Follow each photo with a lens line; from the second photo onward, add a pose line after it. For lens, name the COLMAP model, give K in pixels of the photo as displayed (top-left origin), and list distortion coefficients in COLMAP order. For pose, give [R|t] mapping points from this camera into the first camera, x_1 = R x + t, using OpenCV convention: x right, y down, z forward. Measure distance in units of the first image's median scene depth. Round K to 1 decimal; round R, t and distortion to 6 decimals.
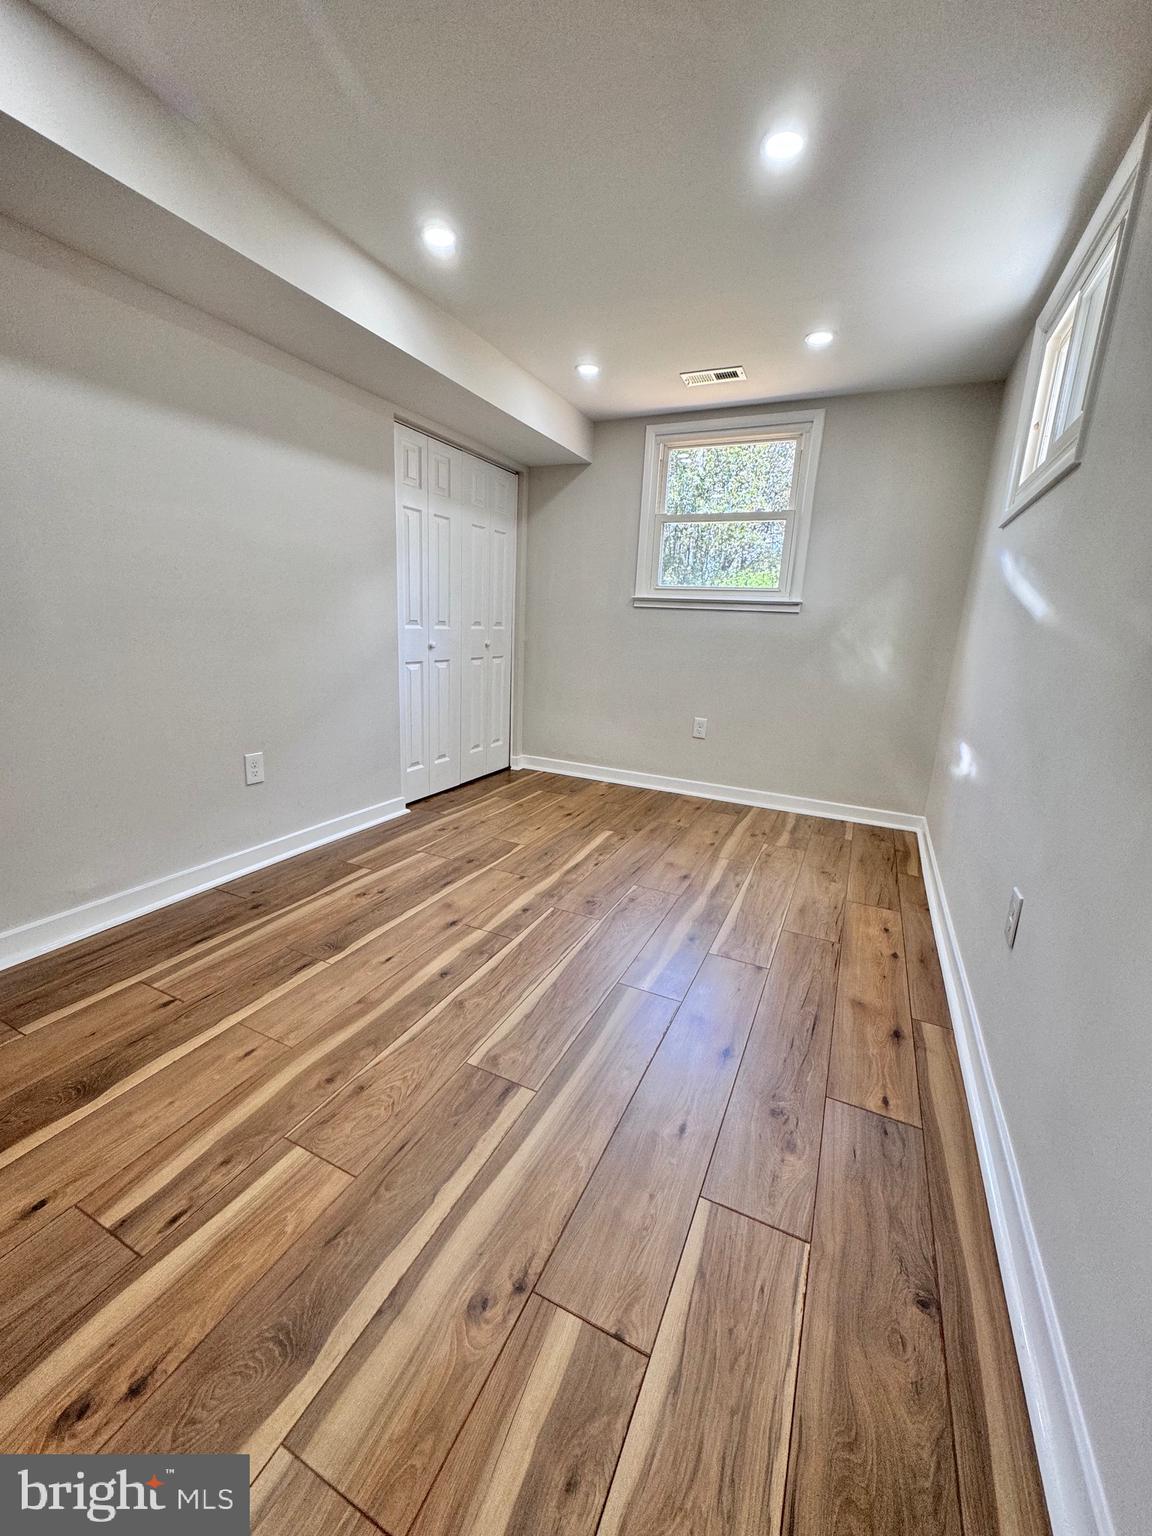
lens RADIAL K [[616.8, 0, 572.9], [0, 616.8, 765.5], [0, 0, 1]] dist [0.002004, -0.000521]
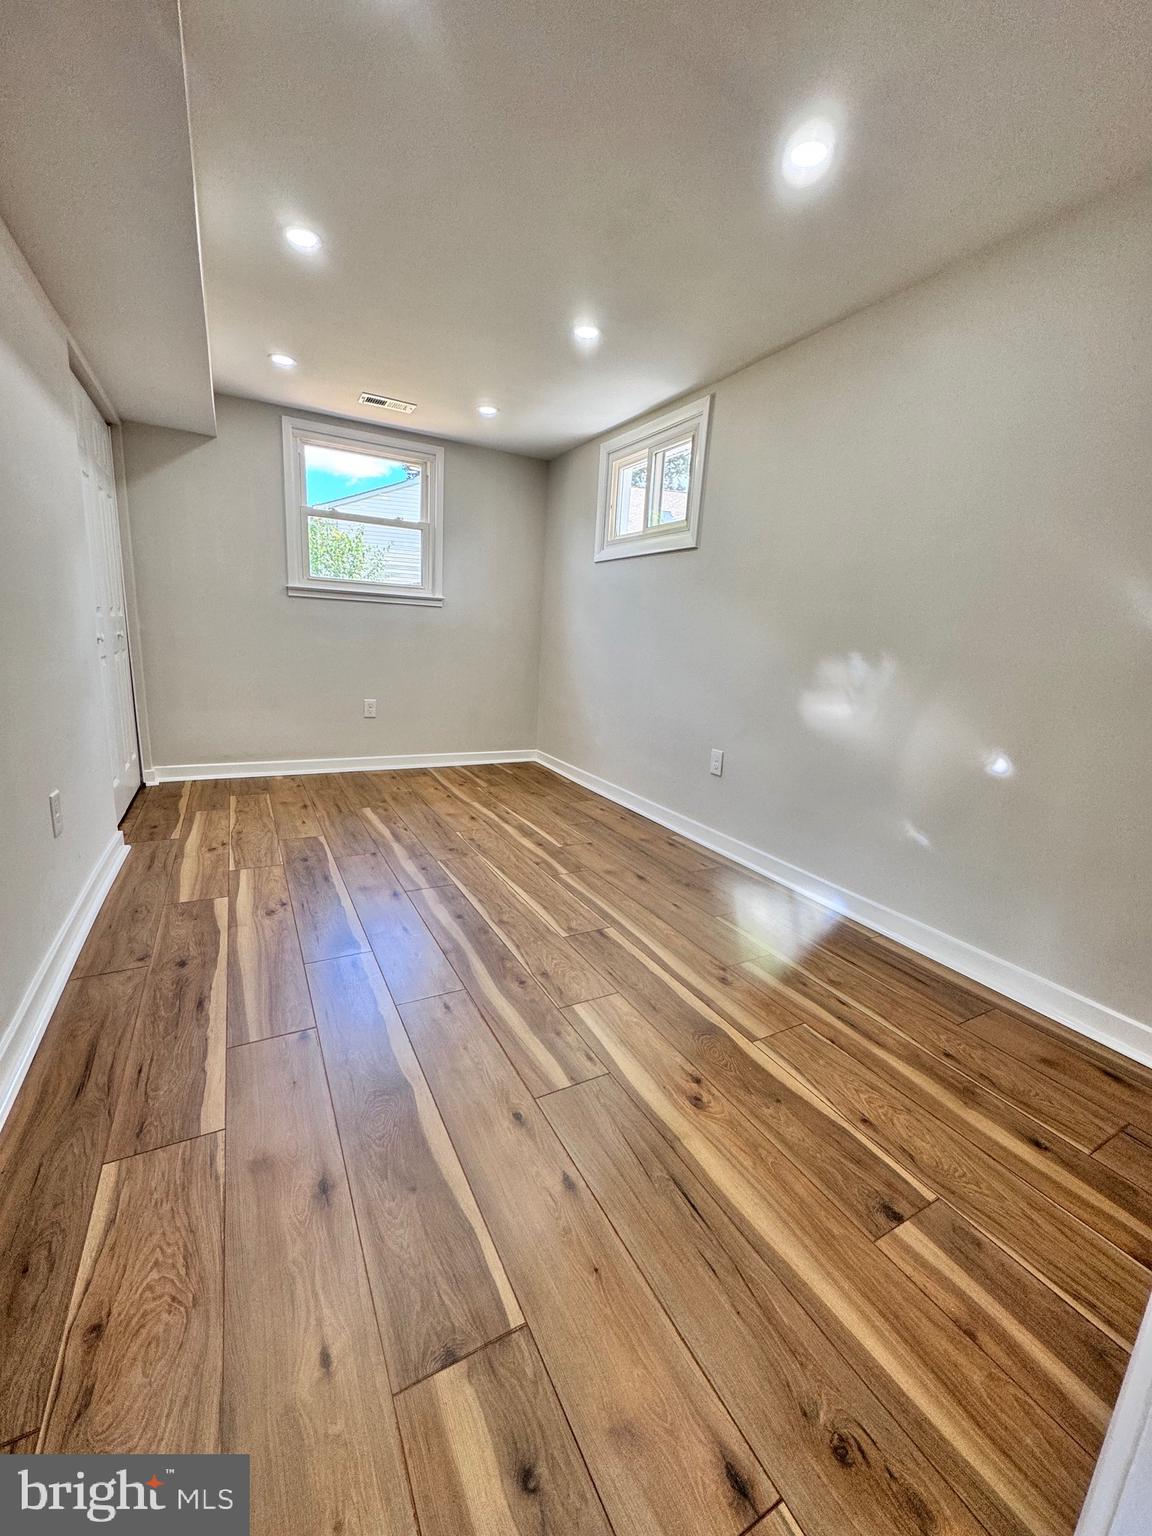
lens RADIAL K [[616.8, 0, 575.5], [0, 616.8, 774.1], [0, 0, 1]] dist [0.002004, -0.000521]
pose [[0.579005, -0.193090, 0.792129, -0.669465], [0.160336, 0.979546, 0.121577, -0.028685], [-0.799403, 0.056613, 0.598122, 0.061737]]
